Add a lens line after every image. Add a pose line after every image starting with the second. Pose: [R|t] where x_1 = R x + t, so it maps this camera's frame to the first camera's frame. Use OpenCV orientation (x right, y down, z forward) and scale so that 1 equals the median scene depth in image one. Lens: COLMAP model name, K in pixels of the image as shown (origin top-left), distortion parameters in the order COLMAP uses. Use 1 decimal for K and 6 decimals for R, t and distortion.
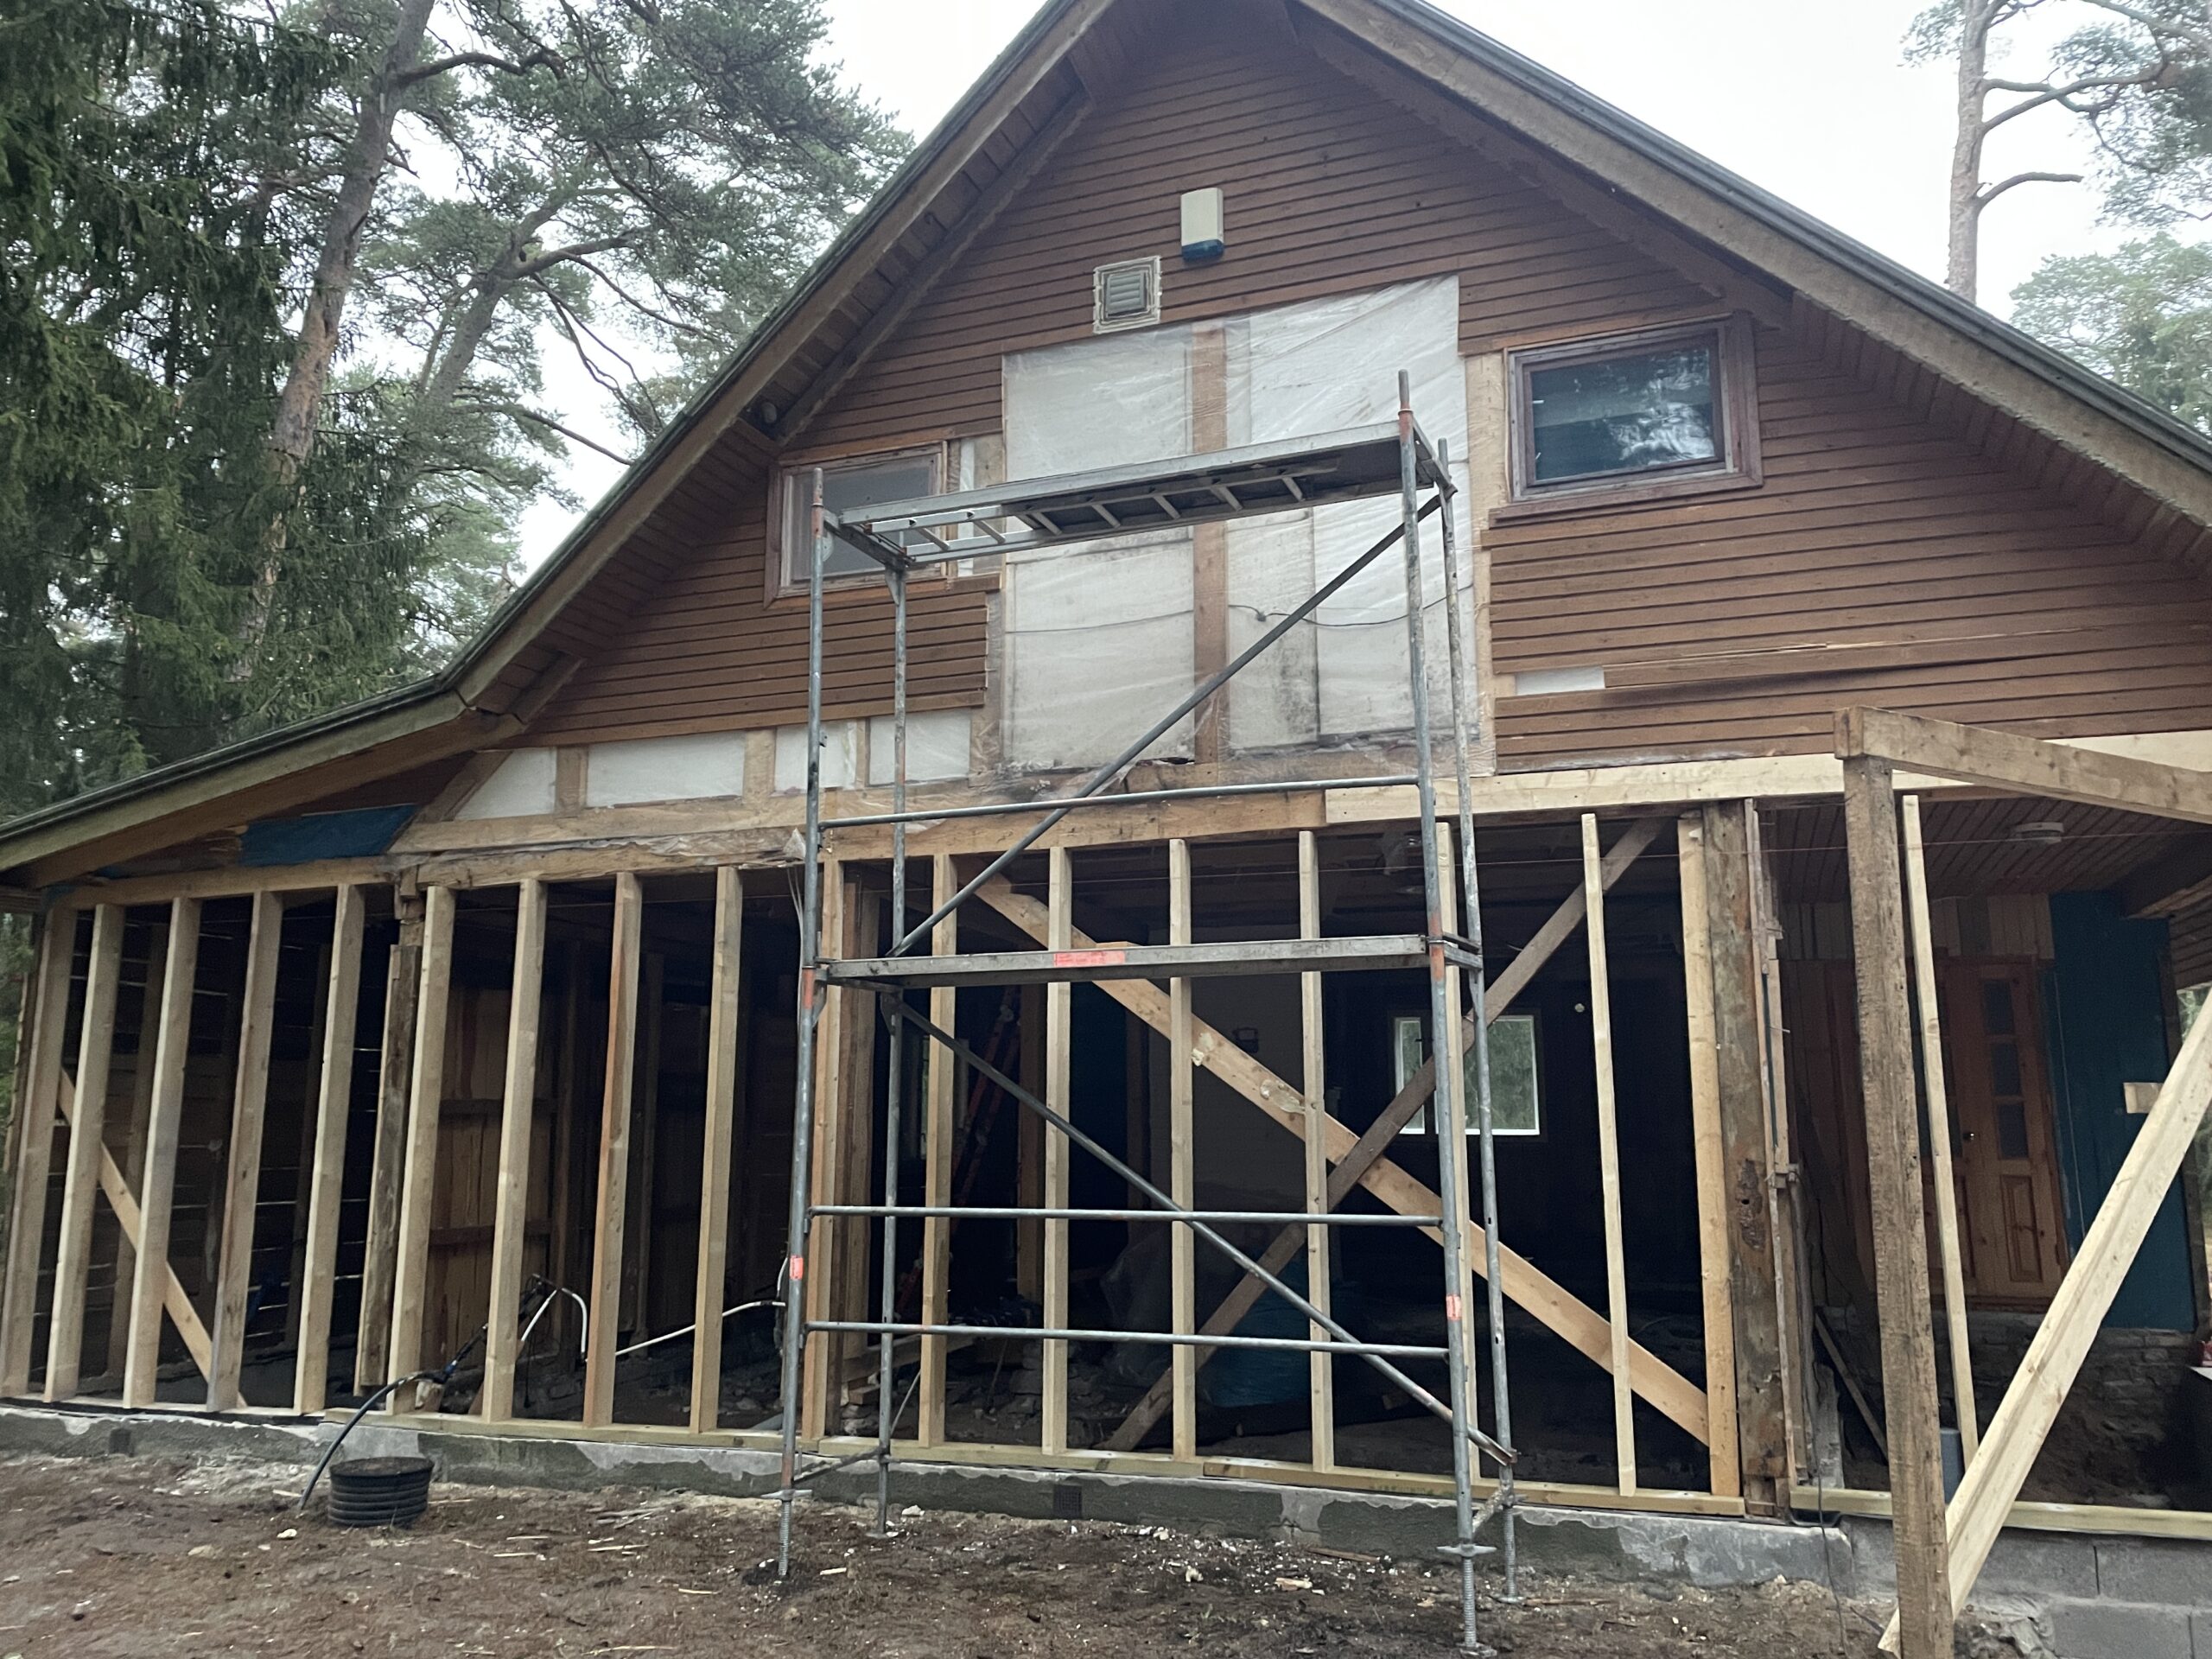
lens RADIAL K [[1674.4, 0, 1117.2], [0, 1674.4, 812.1], [0, 0, 1]] dist [0.107062, -0.135045]
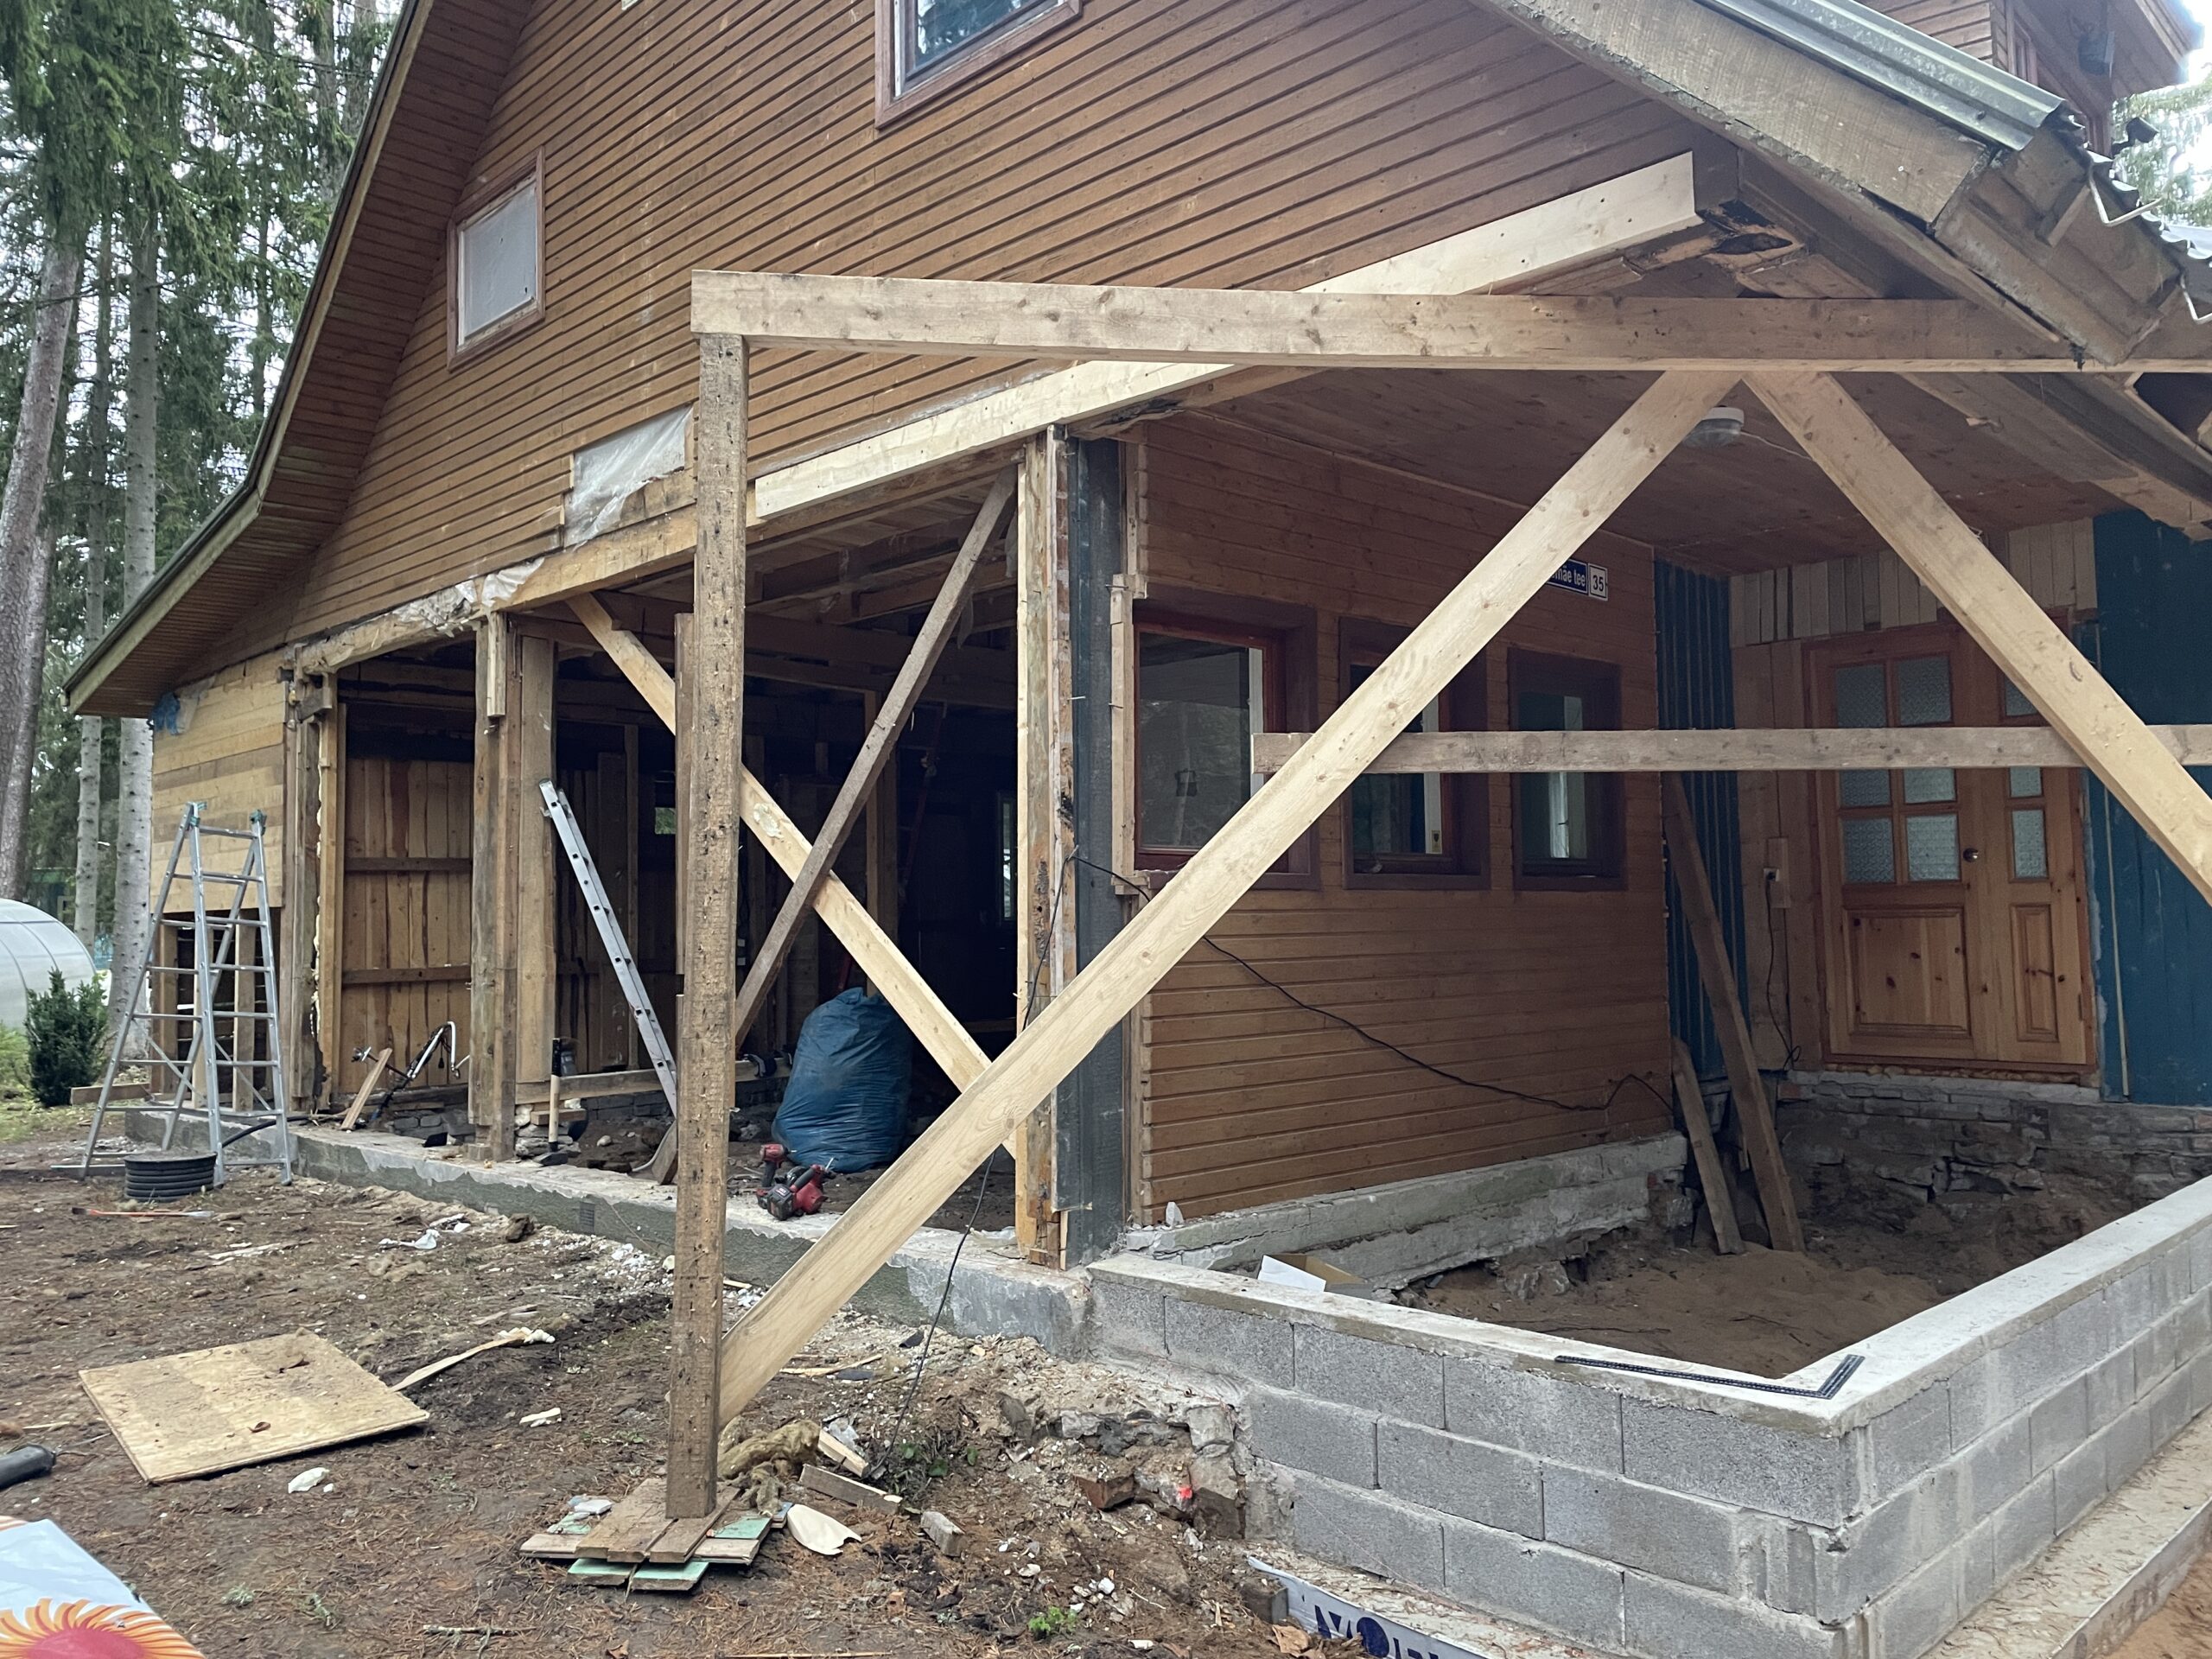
lens RADIAL K [[1674.4, 0, 1117.2], [0, 1674.4, 812.1], [0, 0, 1]] dist [0.107062, -0.135045]
pose [[0.910068, -0.041233, -0.412403, 0.729376], [0.088844, 0.991317, 0.096941, 0.100843], [0.404825, -0.124862, 0.905829, 0.258250]]
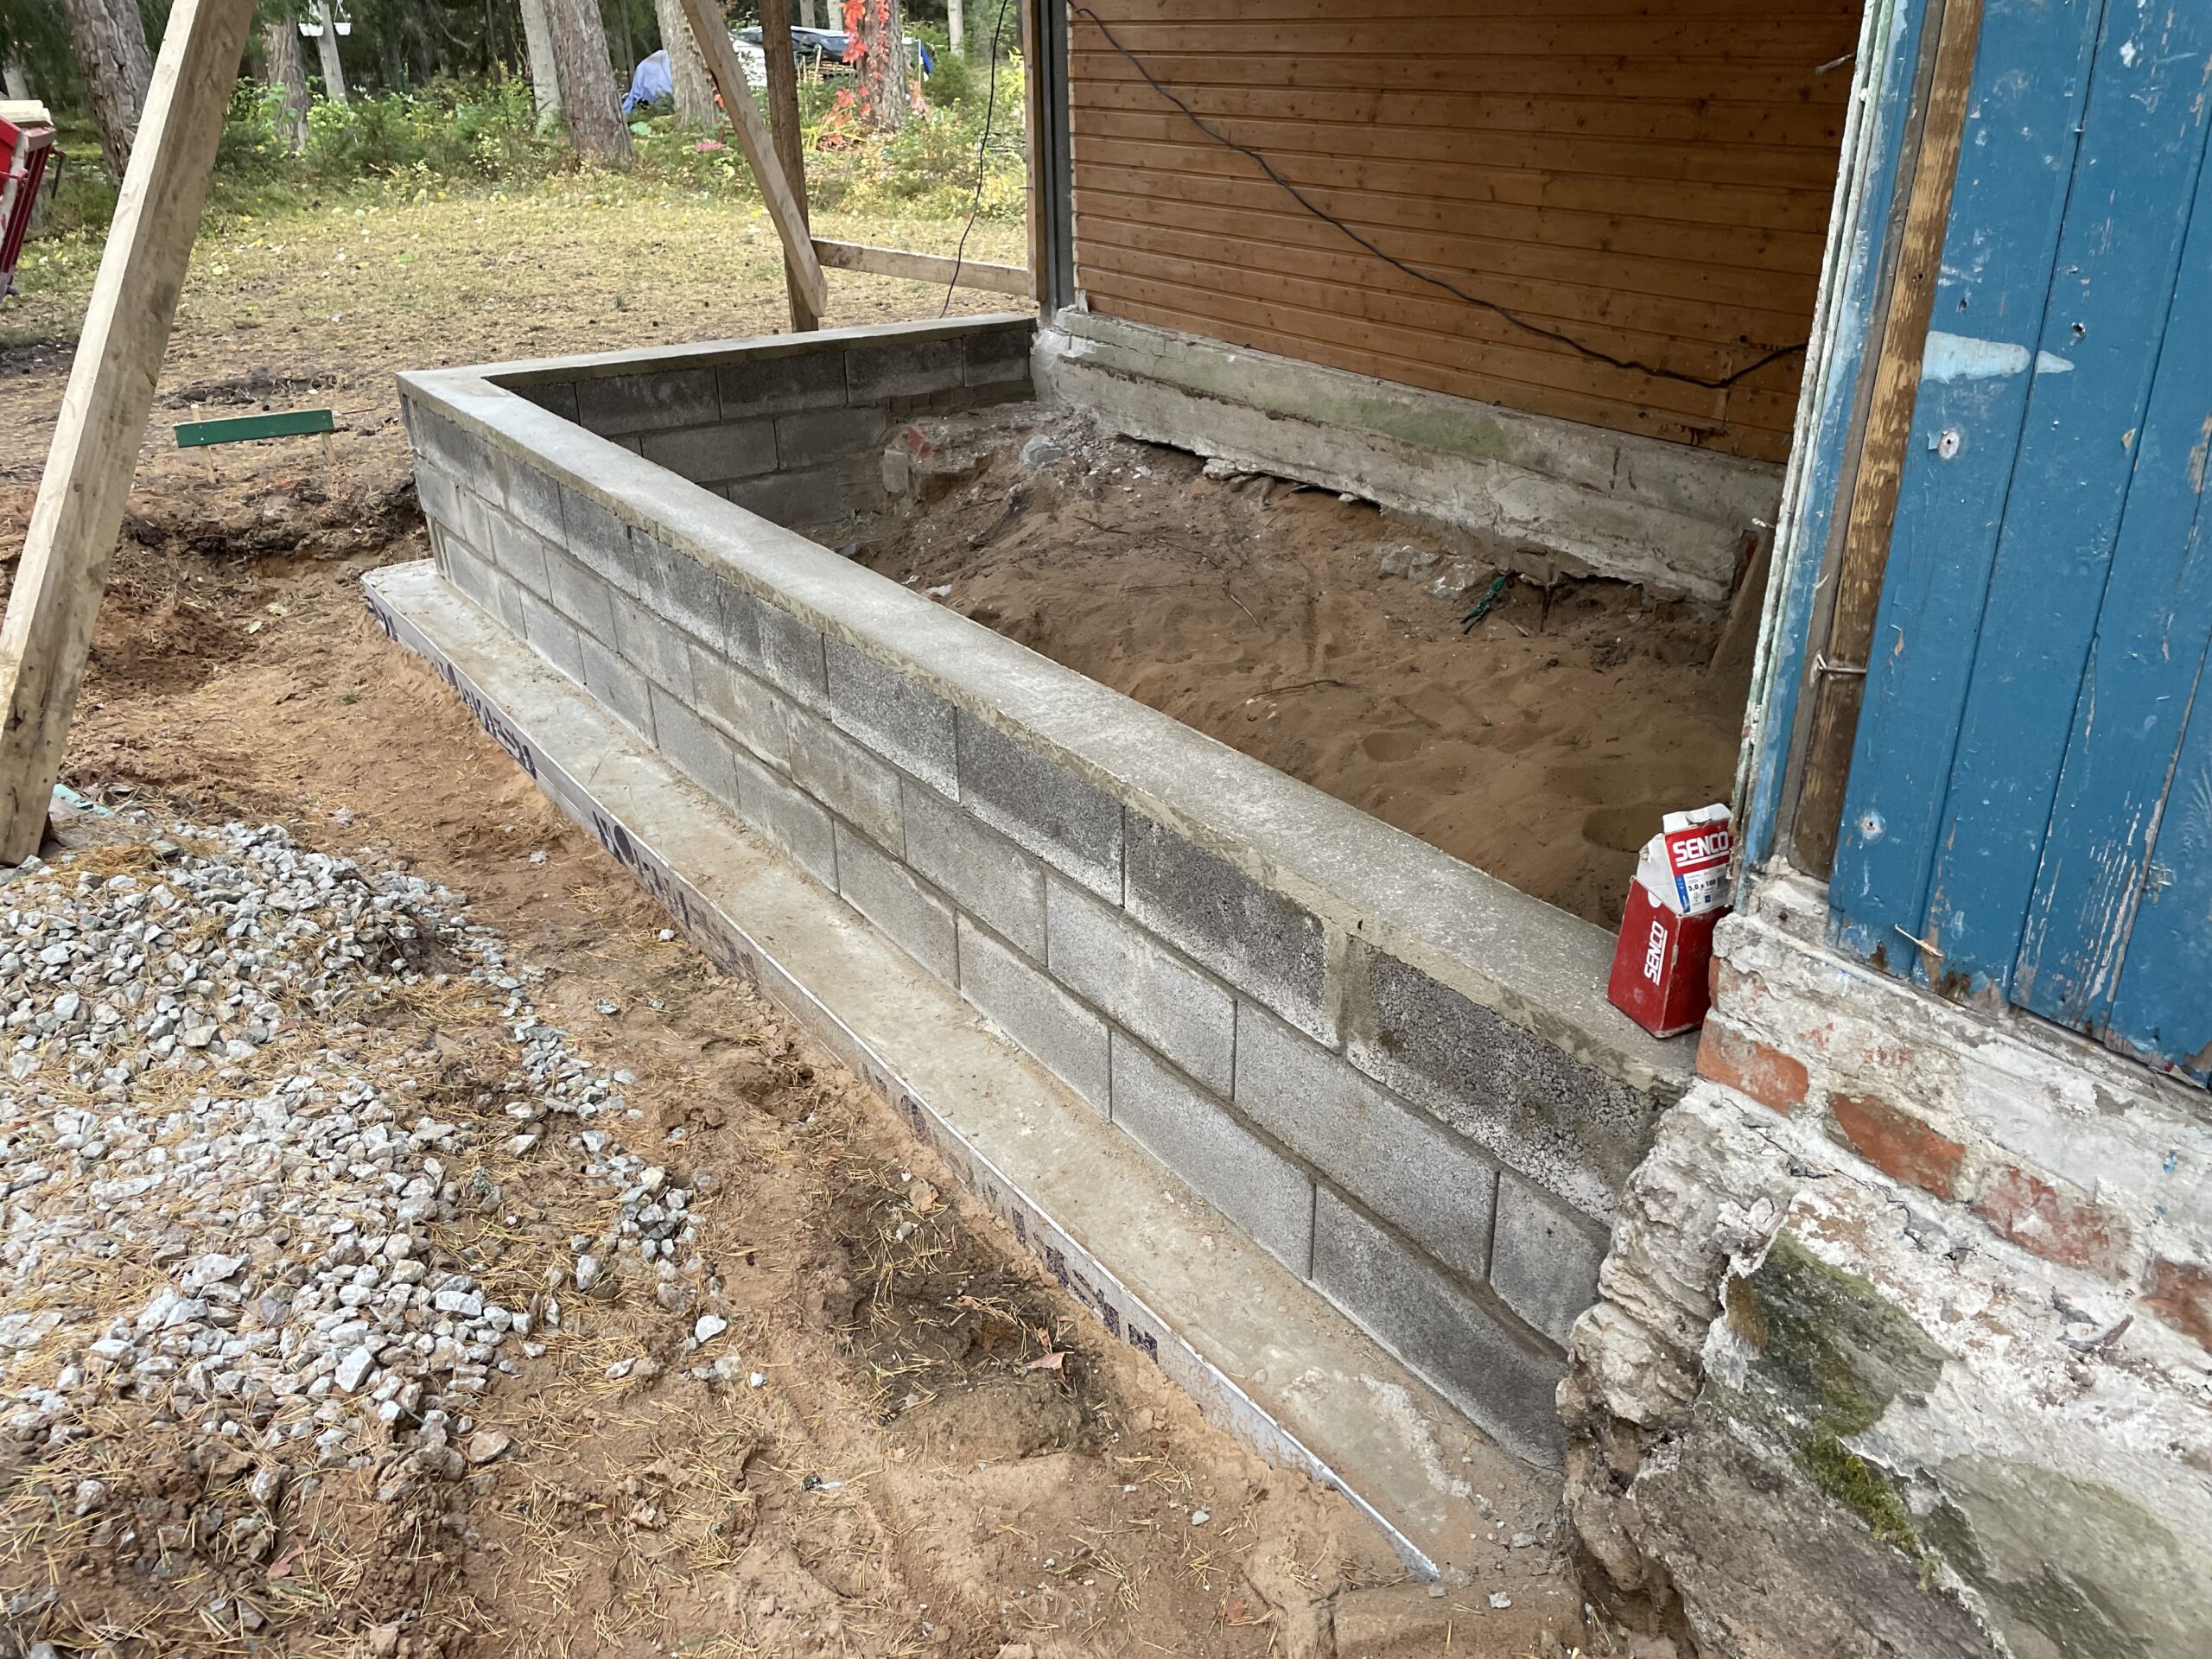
lens RADIAL K [[1674.4, 0, 1117.2], [0, 1674.4, 812.1], [0, 0, 1]] dist [0.107062, -0.135045]
pose [[-0.556519, 0.338016, -0.758968, 1.184377], [0.136281, 0.938265, 0.317940, 0.348194], [0.819582, 0.073507, -0.568227, 1.542235]]
